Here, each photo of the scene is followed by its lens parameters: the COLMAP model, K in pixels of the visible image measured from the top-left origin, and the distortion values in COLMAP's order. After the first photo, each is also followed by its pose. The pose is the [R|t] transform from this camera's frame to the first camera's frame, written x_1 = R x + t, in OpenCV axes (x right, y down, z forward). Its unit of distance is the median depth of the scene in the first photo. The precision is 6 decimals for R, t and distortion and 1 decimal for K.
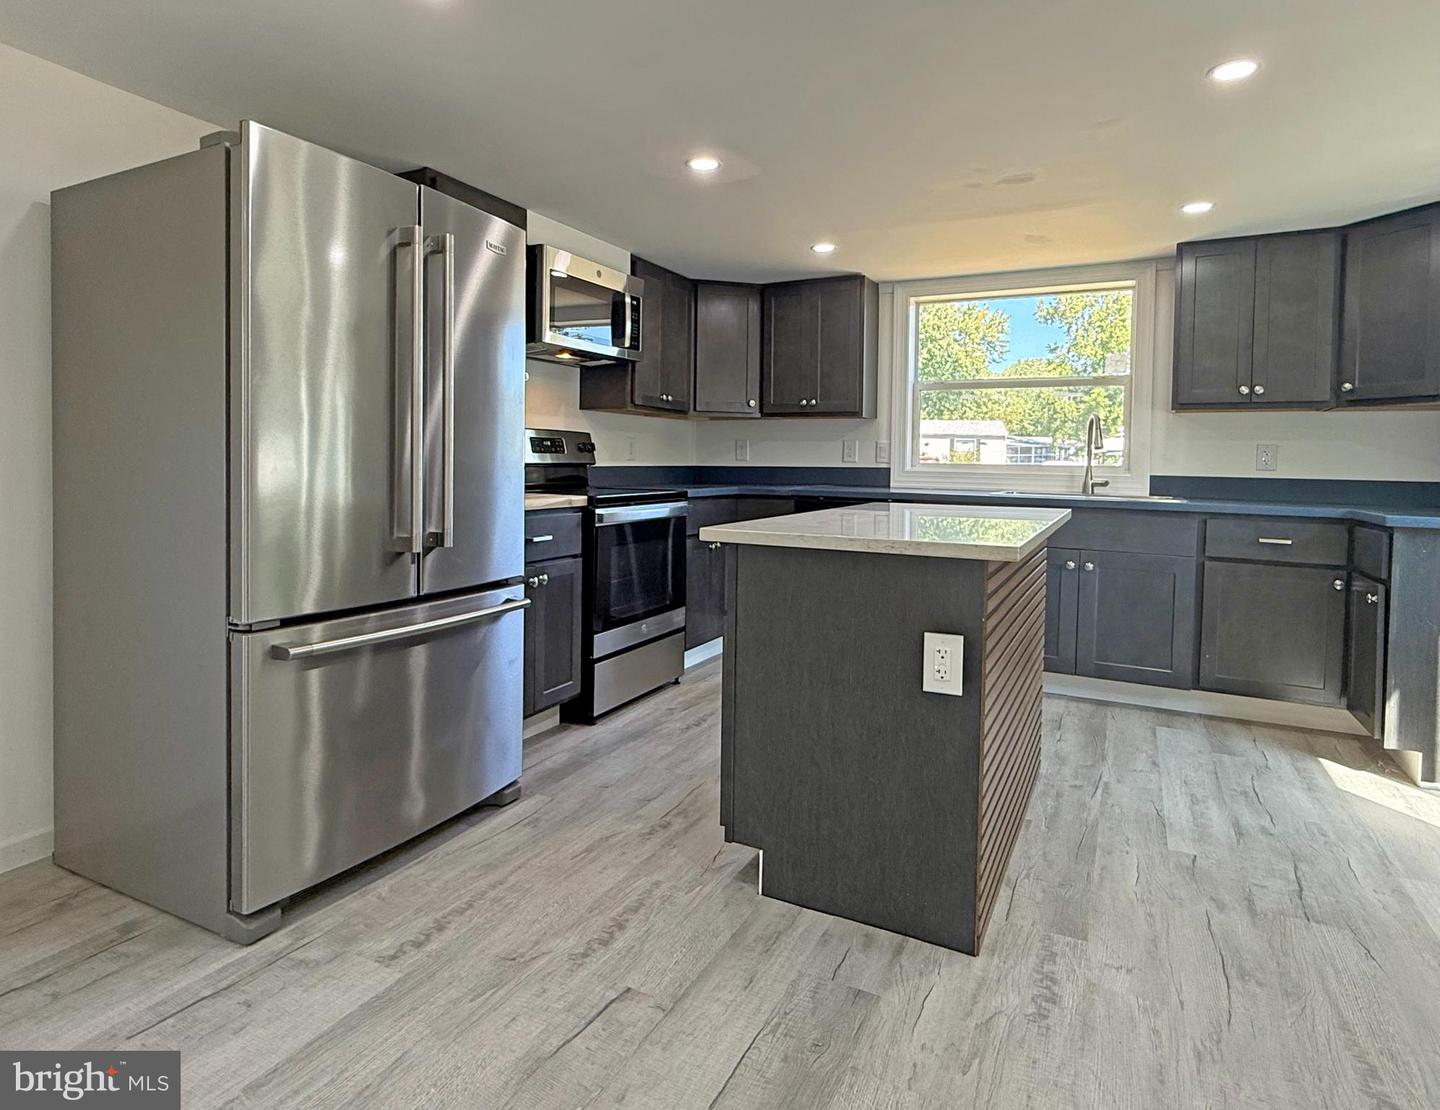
lens RADIAL K [[819.3, 0, 719.9], [0, 819.3, 547.3], [0, 0, 1]] dist [0.001839, 0.000473]
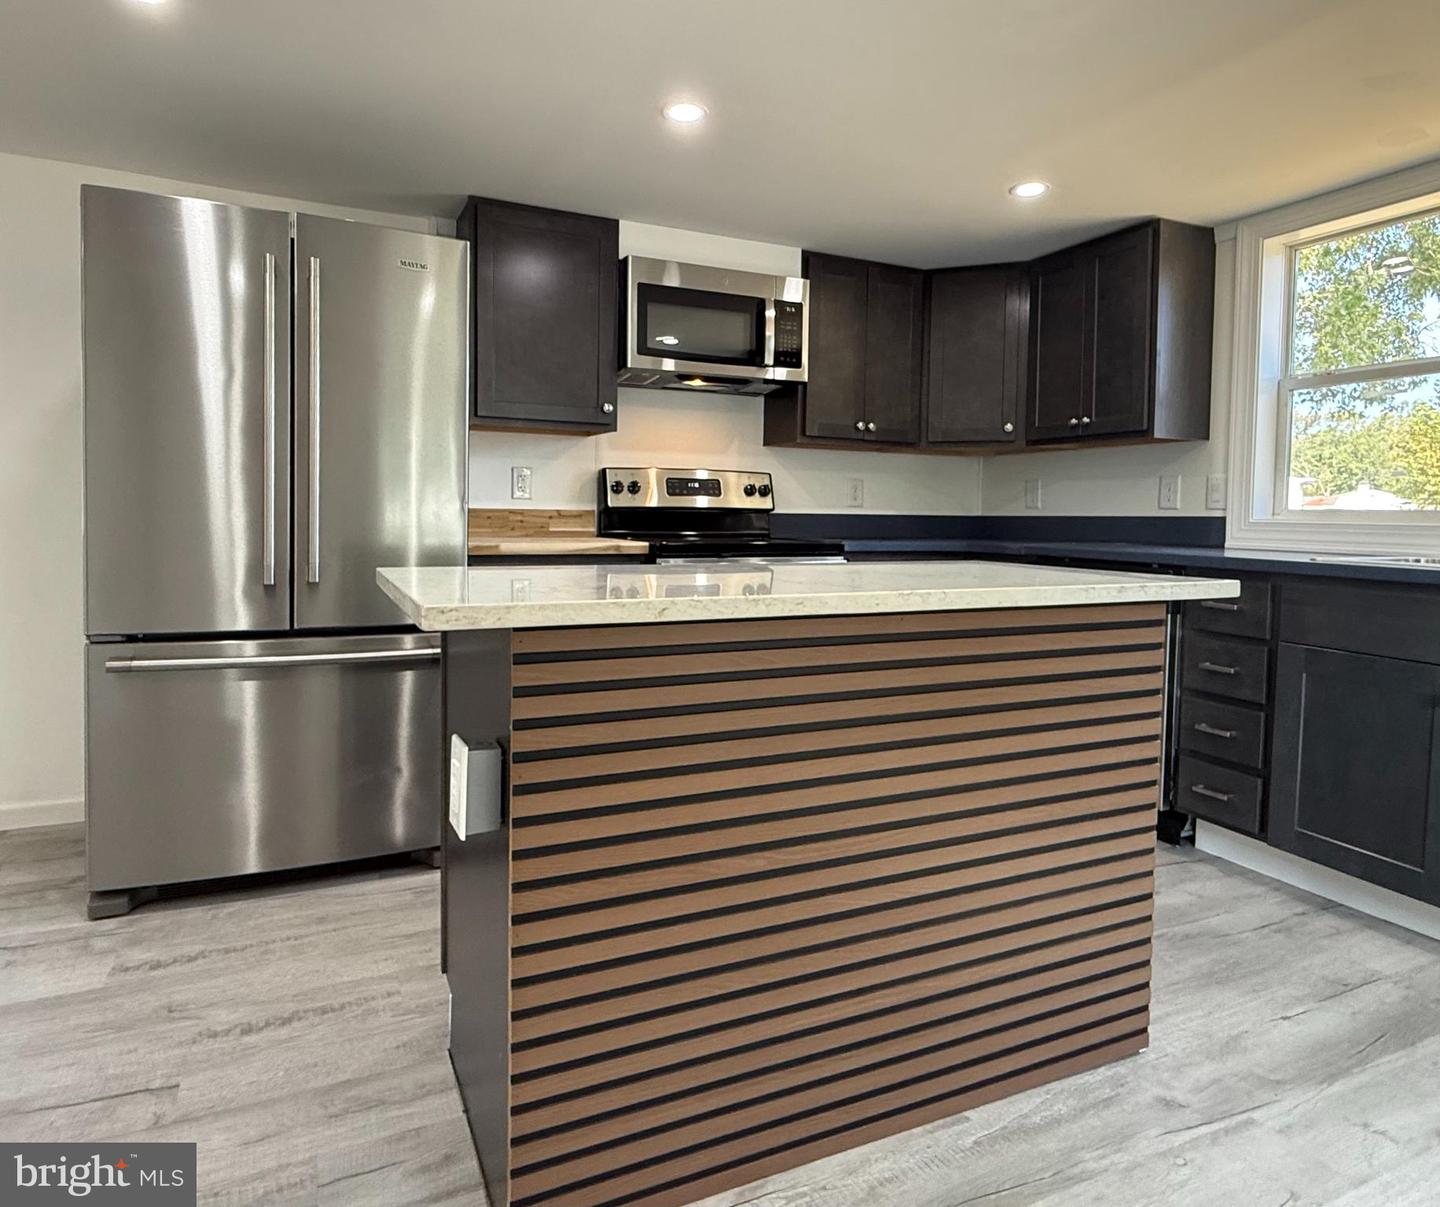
lens RADIAL K [[895.3, 0, 722.3], [0, 895.3, 606.9], [0, 0, 1]] dist [-0.001873, 0.003411]
pose [[0.784105, 0.061586, -0.617565, 0.485559], [-0.071938, 0.997376, 0.008124, -0.008249], [0.616445, 0.038056, 0.786478, 0.321693]]
